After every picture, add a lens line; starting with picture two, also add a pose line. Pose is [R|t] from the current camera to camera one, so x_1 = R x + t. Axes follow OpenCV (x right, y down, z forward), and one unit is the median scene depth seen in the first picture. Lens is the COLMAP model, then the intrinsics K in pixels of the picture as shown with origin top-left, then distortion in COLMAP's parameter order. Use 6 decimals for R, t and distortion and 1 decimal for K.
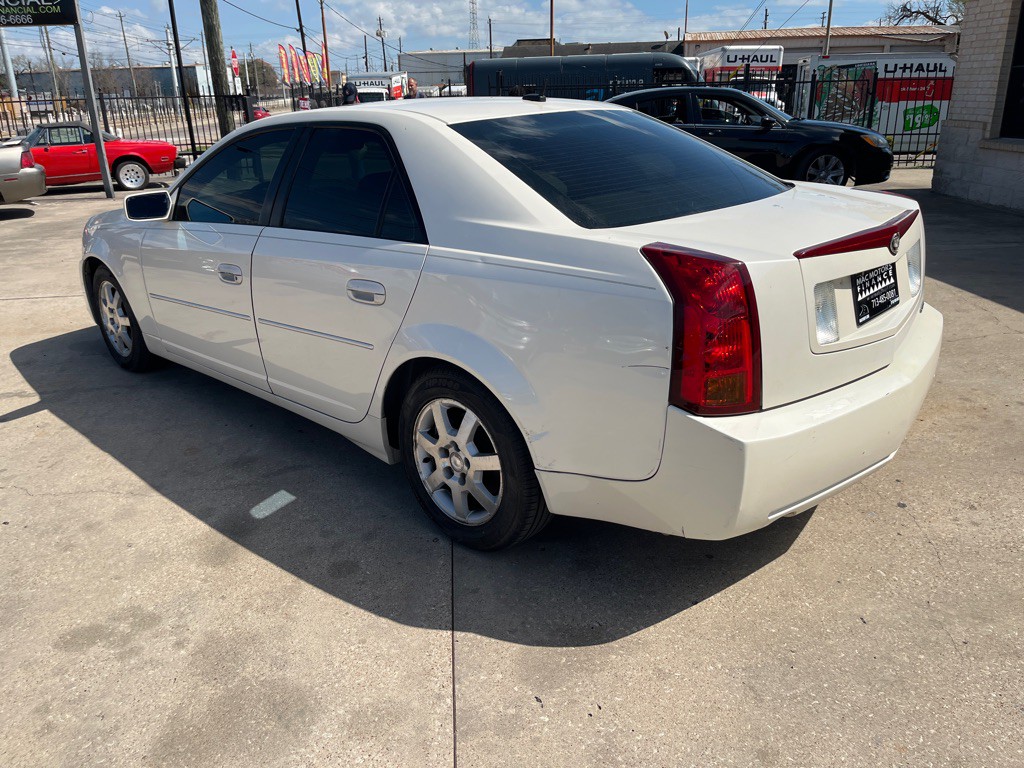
lens RADIAL K [[780.7, 0, 511.3], [0, 780.7, 393.2], [0, 0, 1]] dist [0.066332, -0.104026]
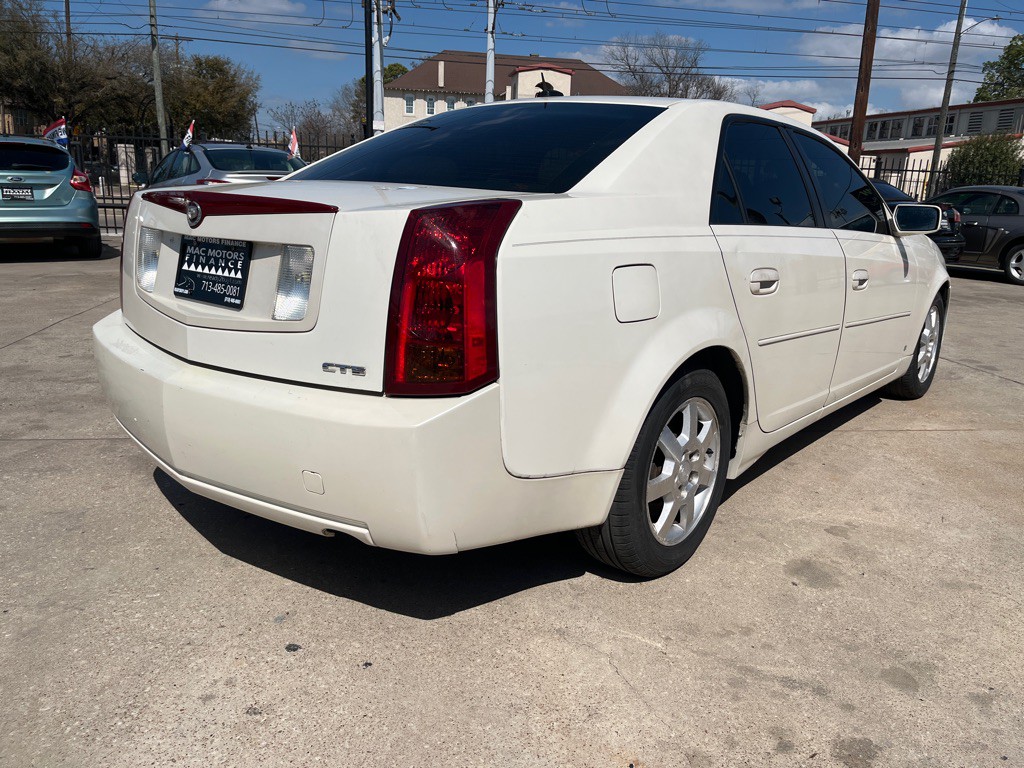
lens RADIAL K [[780.7, 0, 522.4], [0, 780.7, 387.4], [0, 0, 1]] dist [0.066332, -0.104026]
pose [[0.082521, 0.280210, -0.956385, 1.006497], [-0.391781, 0.891514, 0.227399, -0.259715], [0.916350, 0.355929, 0.183349, 0.909062]]
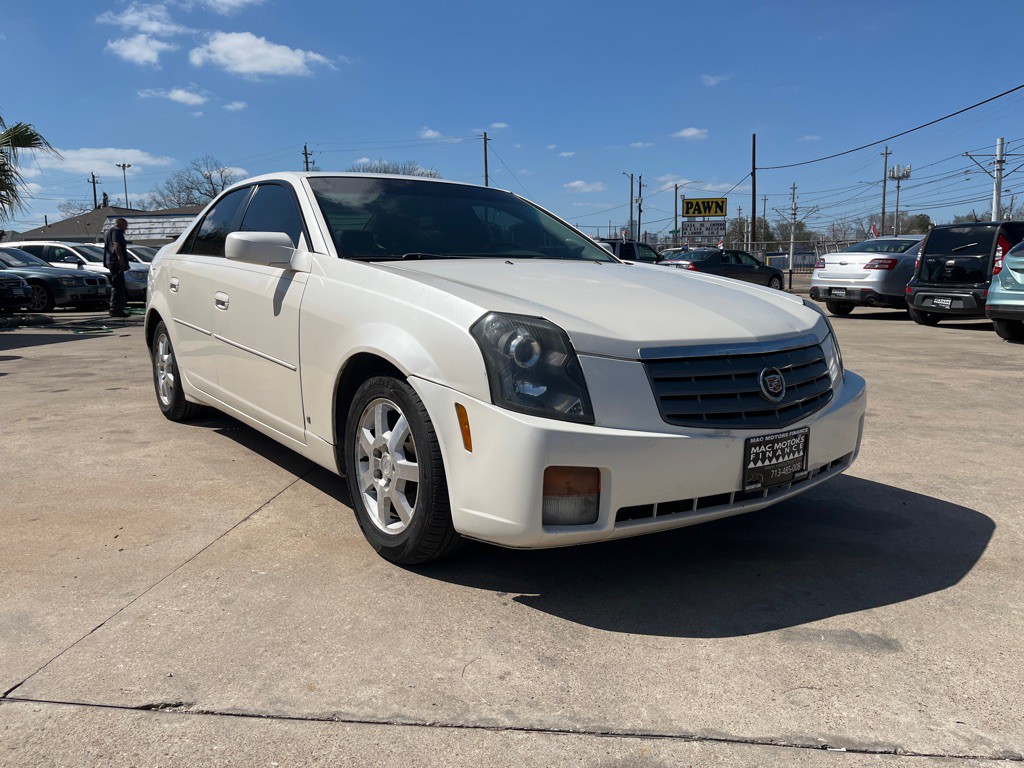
lens RADIAL K [[780.7, 0, 508.3], [0, 780.7, 387.5], [0, 0, 1]] dist [0.066332, -0.104026]
pose [[-0.985202, 0.002665, 0.171375, -0.609680], [0.086915, 0.869550, 0.486137, -0.752865], [-0.147724, 0.493838, -0.856914, 2.474463]]
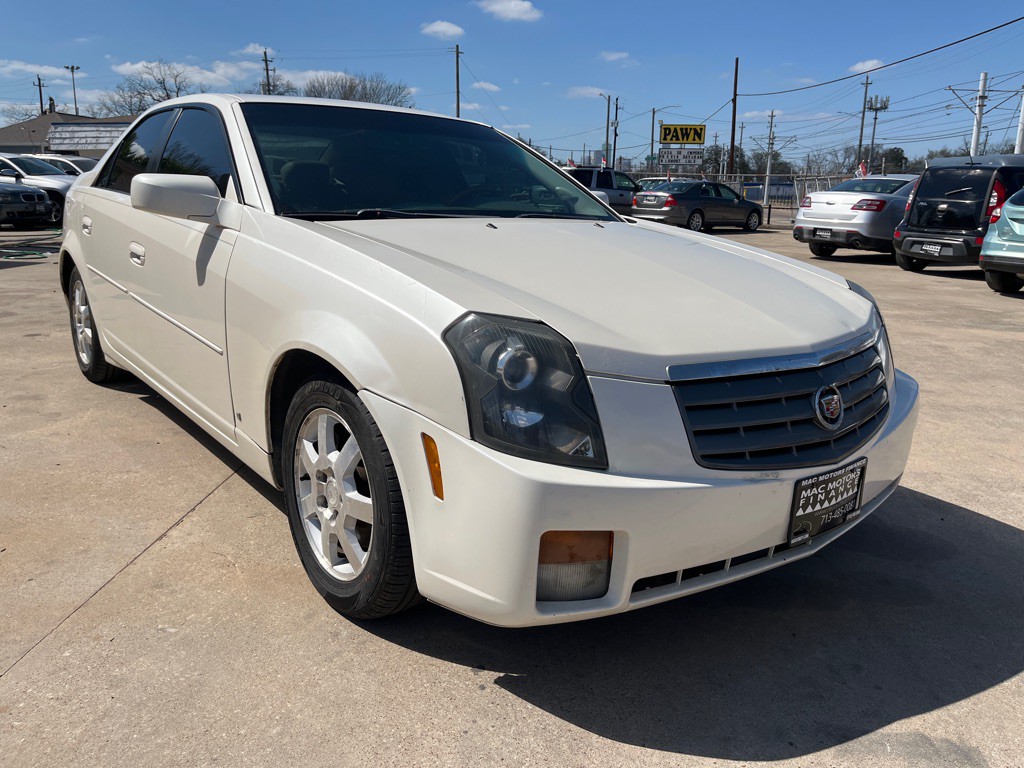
lens RADIAL K [[780.7, 0, 513.9], [0, 780.7, 392.3], [0, 0, 1]] dist [0.066332, -0.104026]
pose [[-0.992006, -0.032042, 0.122052, -0.566912], [0.044257, 0.817440, 0.574310, -0.725519], [-0.118172, 0.575121, -0.809488, 2.287424]]
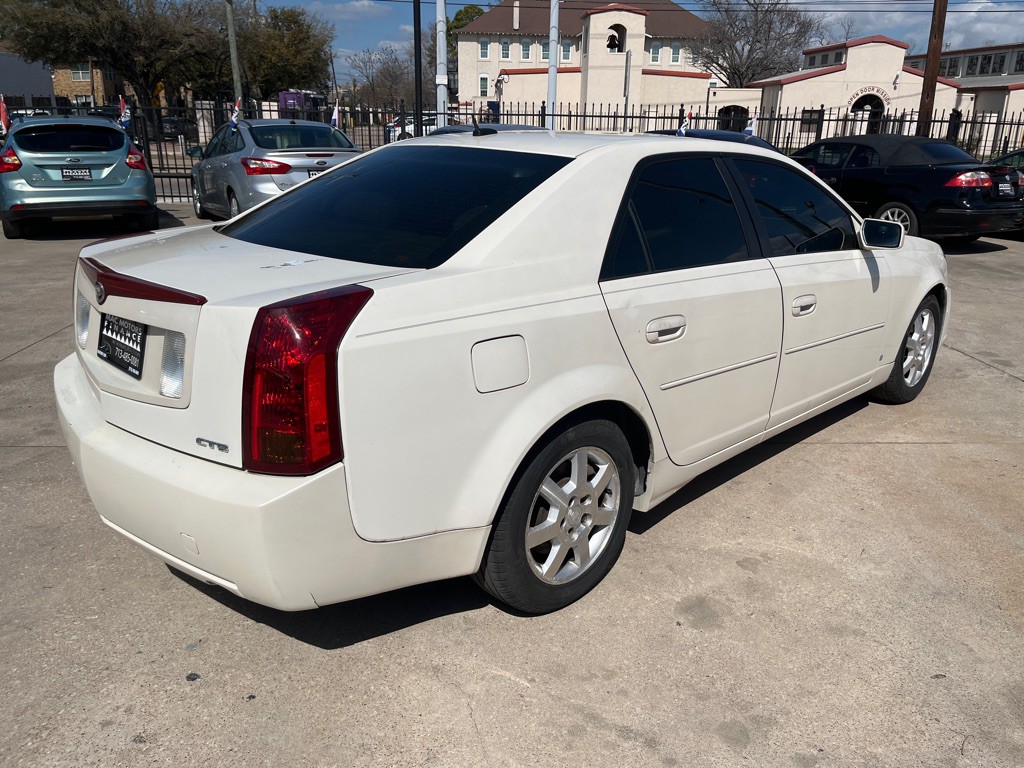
lens RADIAL K [[780.7, 0, 524.2], [0, 780.7, 383.4], [0, 0, 1]] dist [0.066332, -0.104026]
pose [[-0.012049, 0.340274, -0.940249, 1.024980], [-0.372709, 0.871027, 0.319999, -0.426977], [0.927870, 0.354295, 0.116328, 1.028540]]
